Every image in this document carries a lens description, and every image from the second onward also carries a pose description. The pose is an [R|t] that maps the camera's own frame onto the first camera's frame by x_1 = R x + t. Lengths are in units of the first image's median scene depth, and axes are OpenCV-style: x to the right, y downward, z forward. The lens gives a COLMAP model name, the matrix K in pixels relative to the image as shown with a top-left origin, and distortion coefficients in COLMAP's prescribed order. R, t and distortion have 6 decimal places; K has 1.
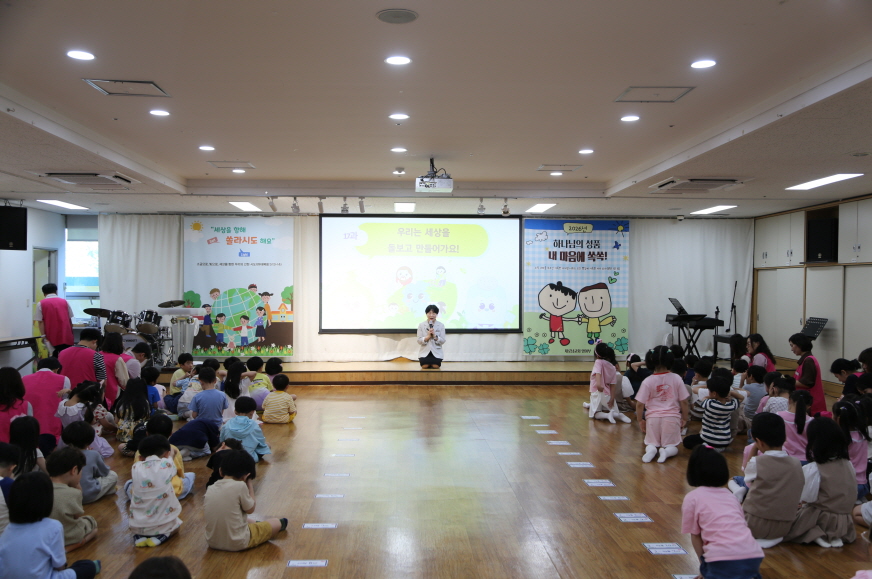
lens RADIAL K [[789.0, 0, 444.6], [0, 789.0, 295.1], [0, 0, 1]] dist [-0.019099, 0.055936]
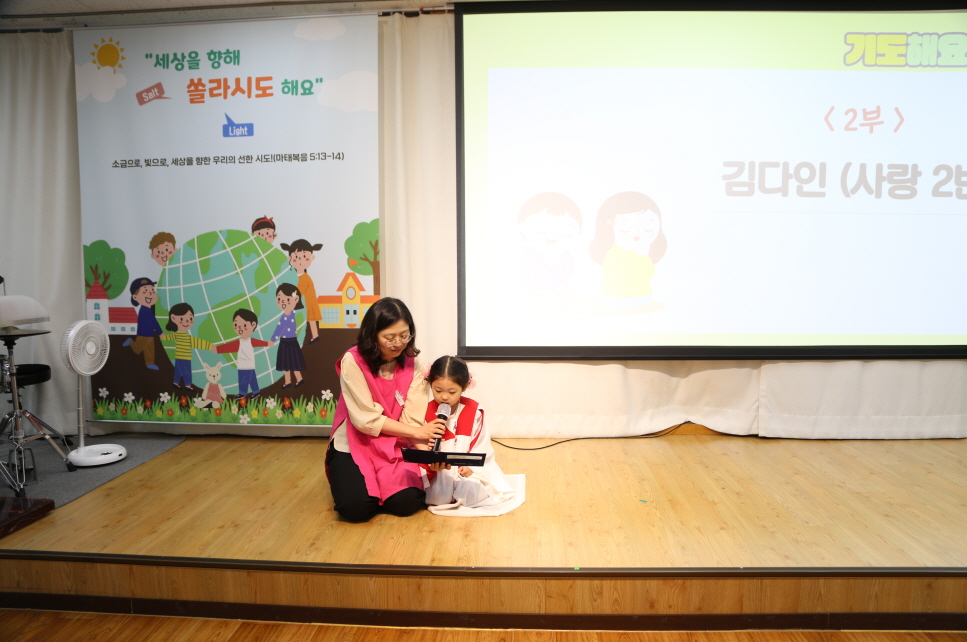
lens RADIAL K [[693.8, 0, 482.7], [0, 693.8, 326.7], [0, 0, 1]] dist [-0.137524, 0.077432]
pose [[0.991532, 0.003644, -0.129815, -0.107812], [0.008366, 0.995738, 0.091852, 0.006561], [0.129596, -0.092160, 0.987275, 0.693865]]
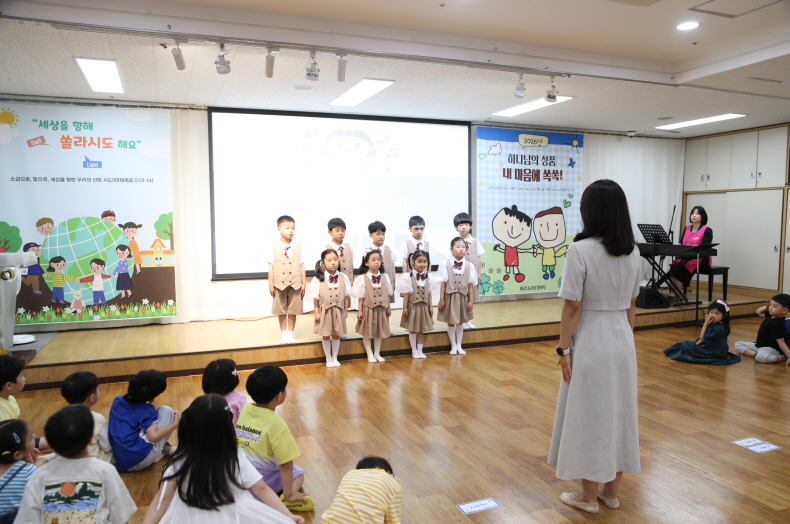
lens RADIAL K [[594.7, 0, 411.1], [0, 594.7, 268.1], [0, 0, 1]] dist [-0.088545, 0.063157]
pose [[0.949908, -0.034336, 0.310638, -0.151676], [0.009049, 0.996551, 0.082484, -0.003890], [-0.312399, -0.075541, 0.946943, 0.445316]]
